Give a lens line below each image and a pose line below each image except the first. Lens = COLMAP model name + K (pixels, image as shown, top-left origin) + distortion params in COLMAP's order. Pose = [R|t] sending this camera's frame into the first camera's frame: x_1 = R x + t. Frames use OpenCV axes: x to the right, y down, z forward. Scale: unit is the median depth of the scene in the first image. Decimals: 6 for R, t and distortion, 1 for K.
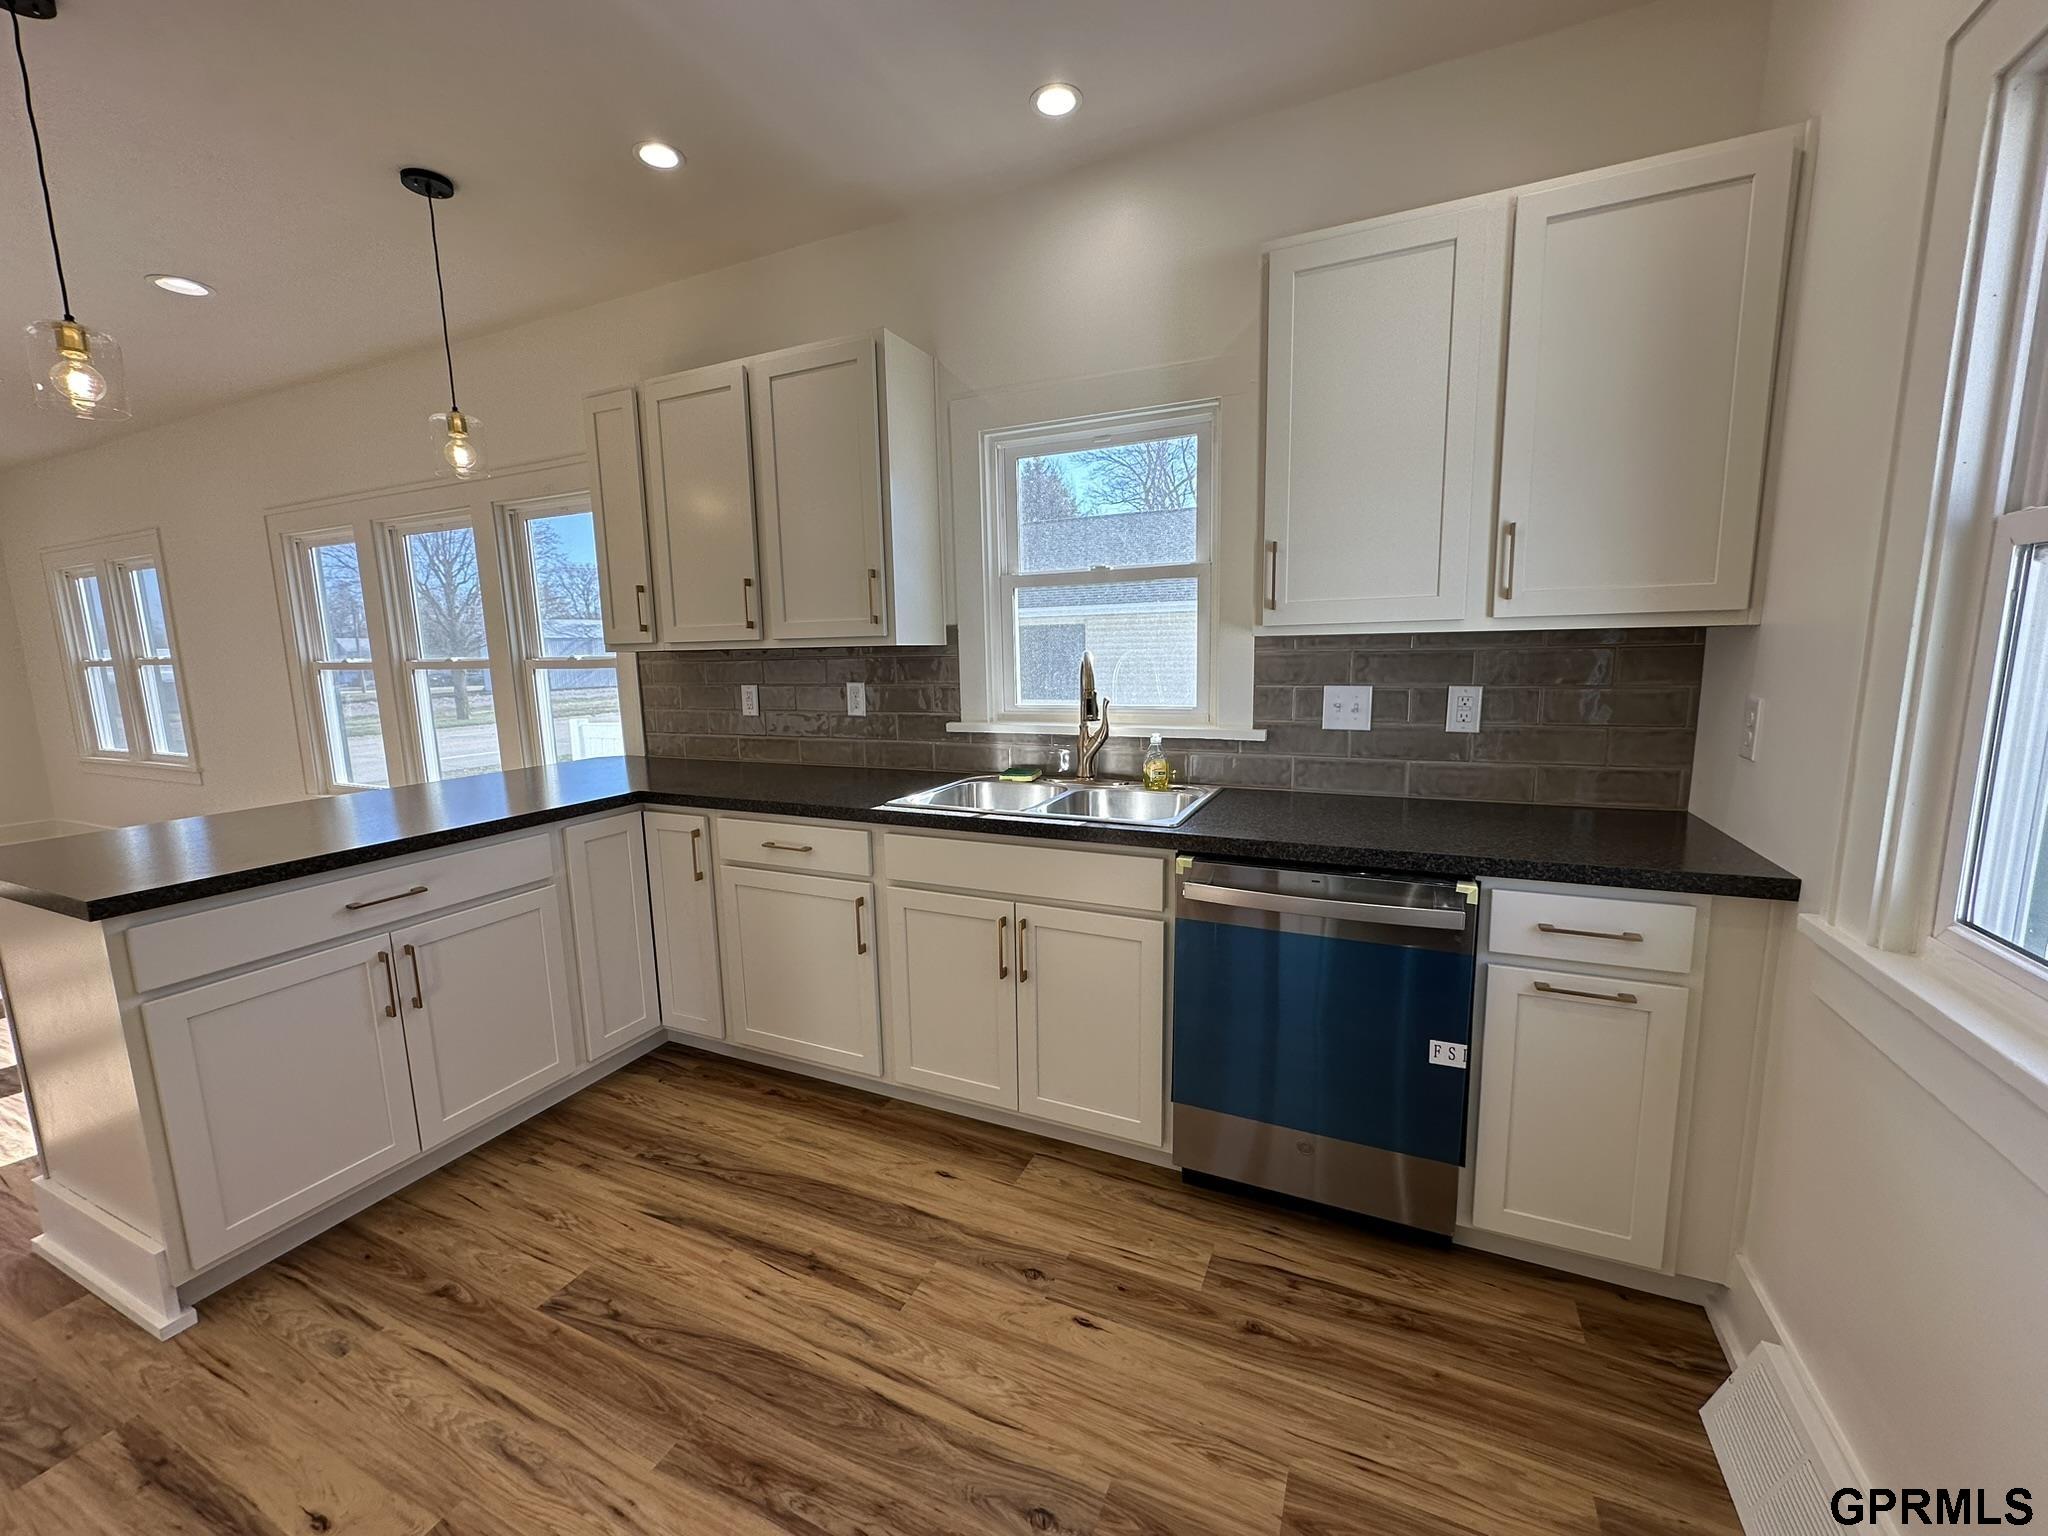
lens RADIAL K [[813.0, 0, 1025.7], [0, 813.0, 768.2], [0, 0, 1]] dist [-0.002686, 0.000962]
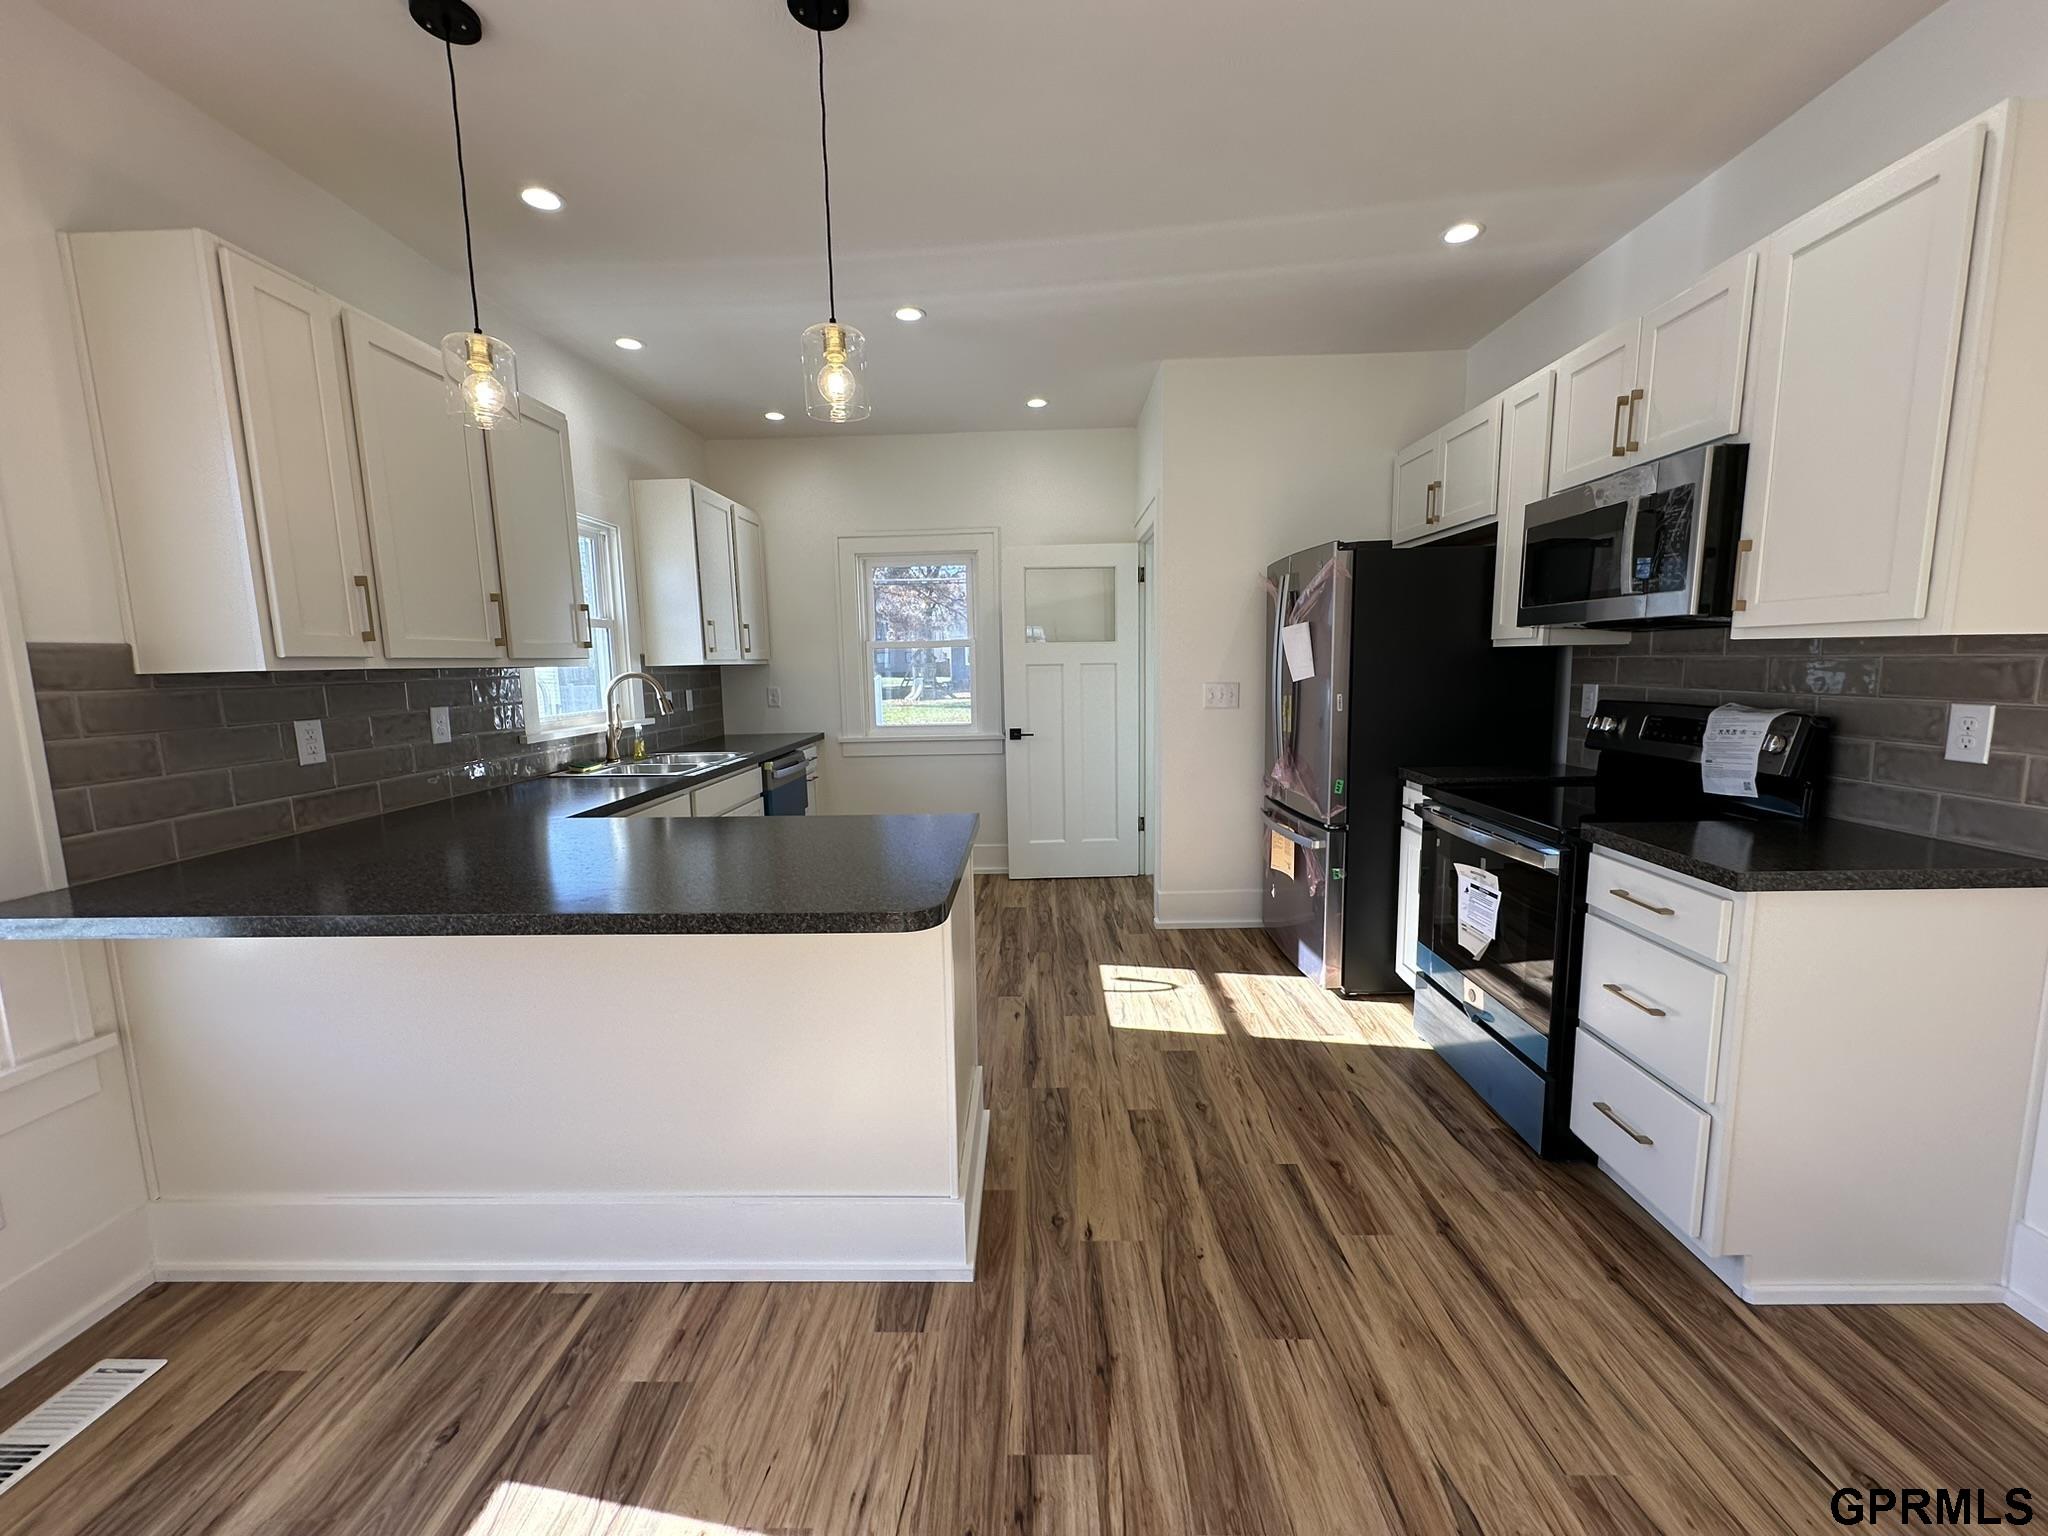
lens RADIAL K [[813.0, 0, 1024.2], [0, 813.0, 767.3], [0, 0, 1]] dist [-0.002686, 0.000962]
pose [[-0.396639, -0.090917, 0.913461, -1.660217], [0.163296, 0.972225, 0.167672, -0.106839], [-0.903334, 0.215670, -0.370775, 0.944194]]
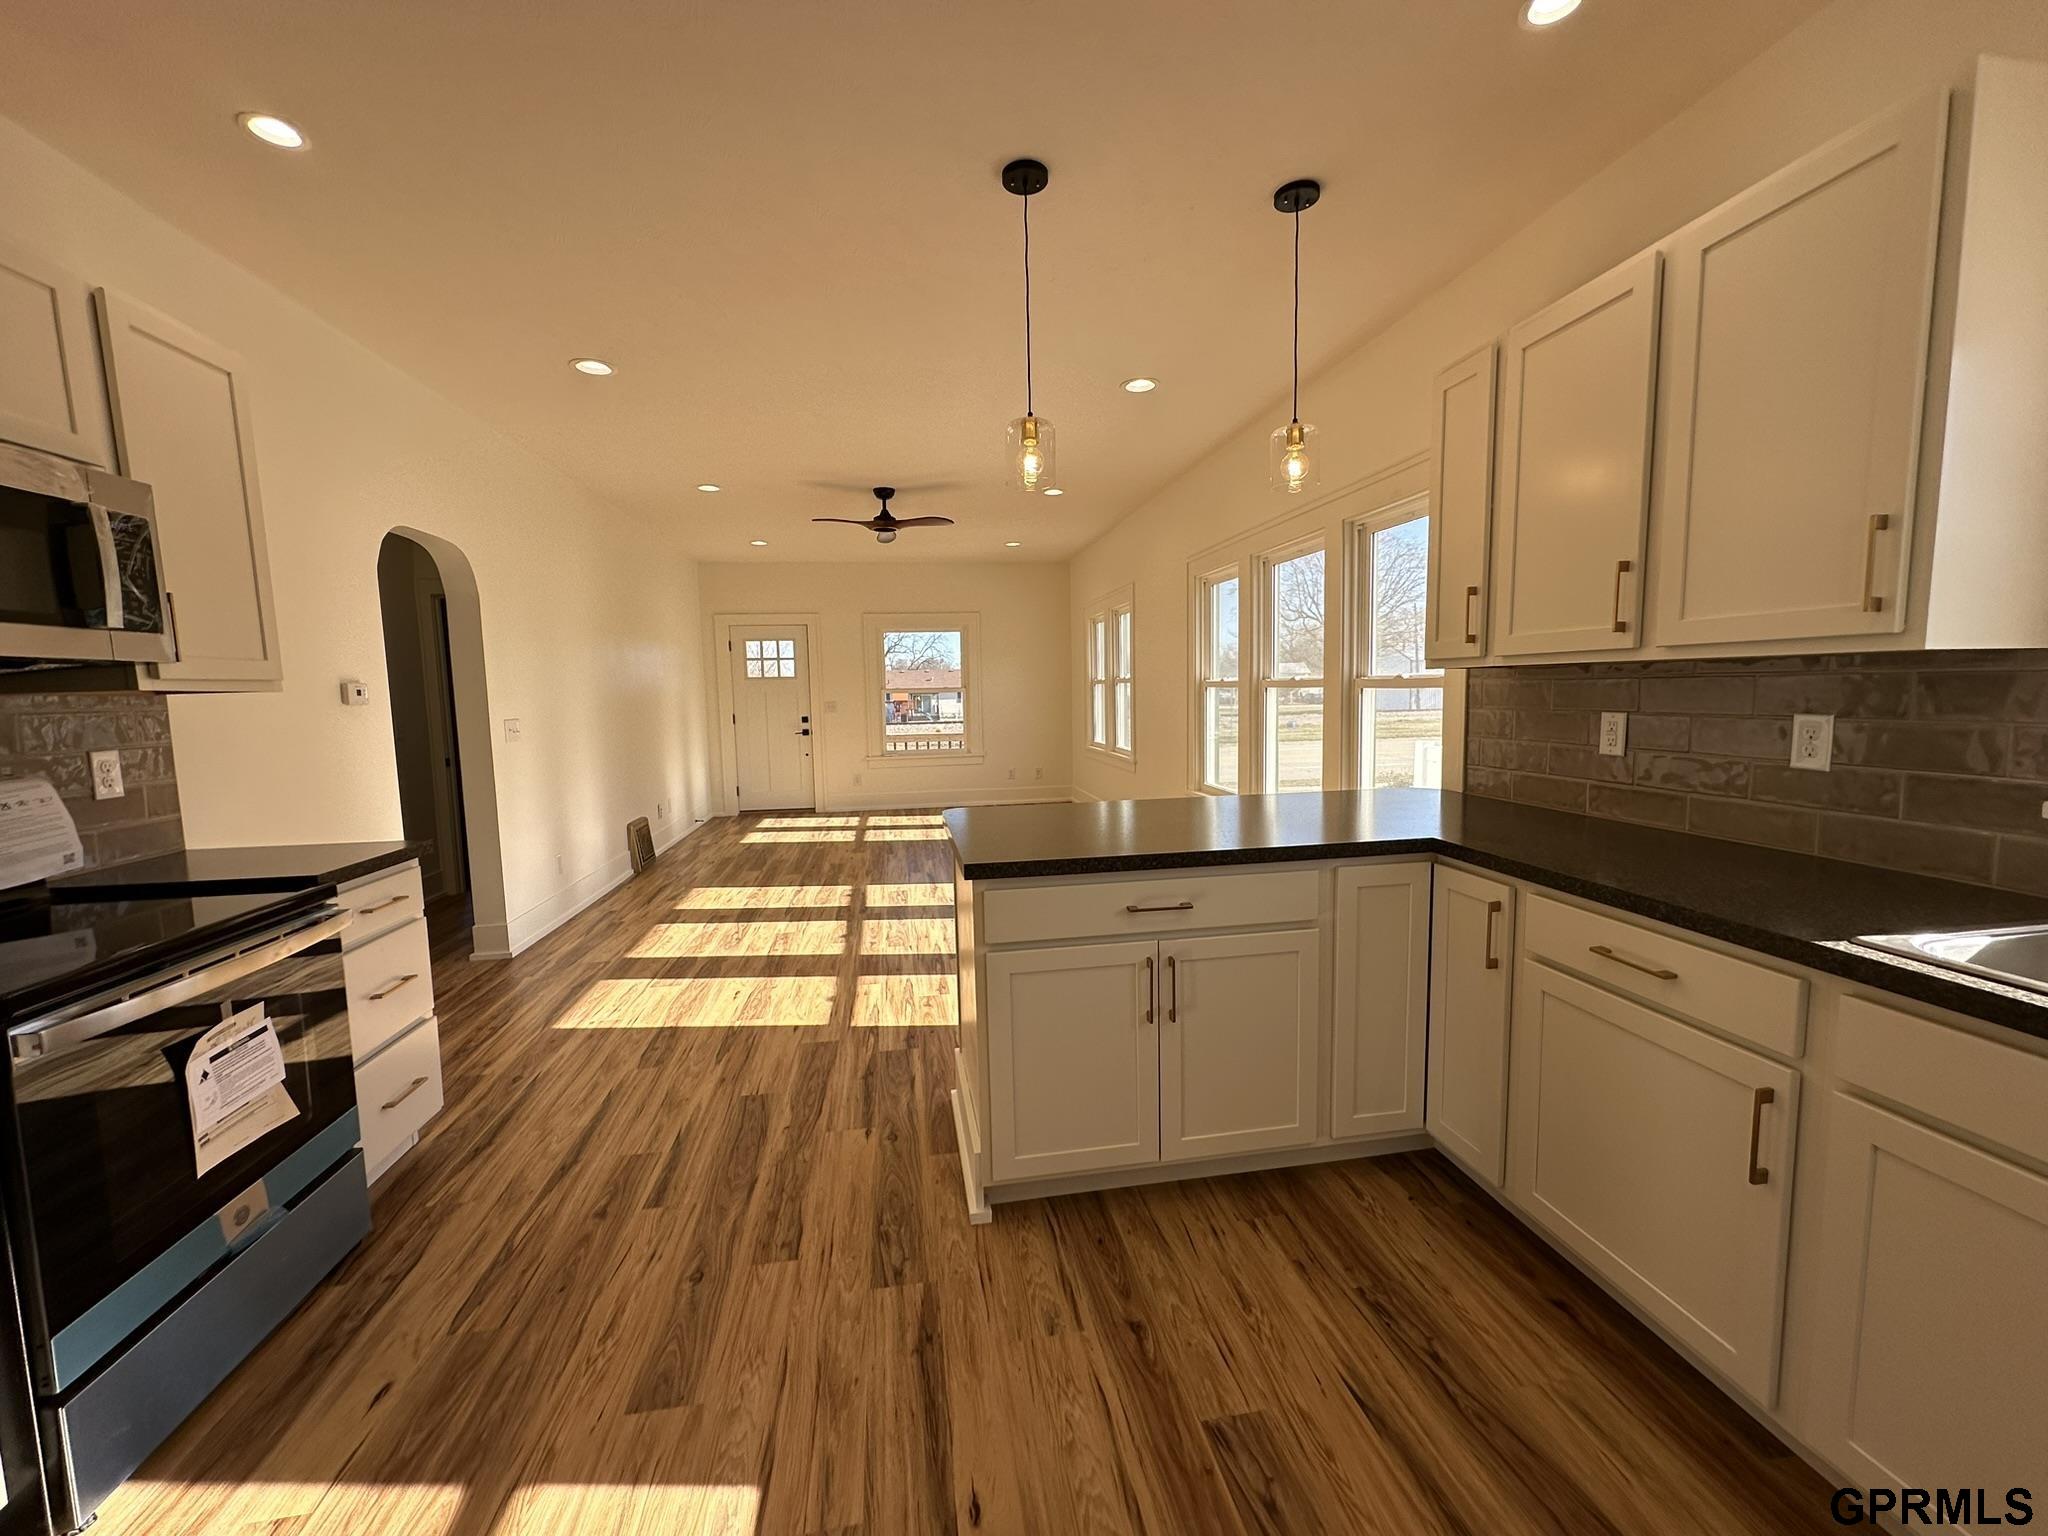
lens RADIAL K [[813.0, 0, 1022.8], [0, 813.0, 768.7], [0, 0, 1]] dist [-0.002686, 0.000962]
pose [[0.554576, 0.091882, -0.827045, -0.040410], [-0.113019, 0.992992, 0.034533, -0.024942], [0.824422, 0.074321, 0.561074, 0.221772]]
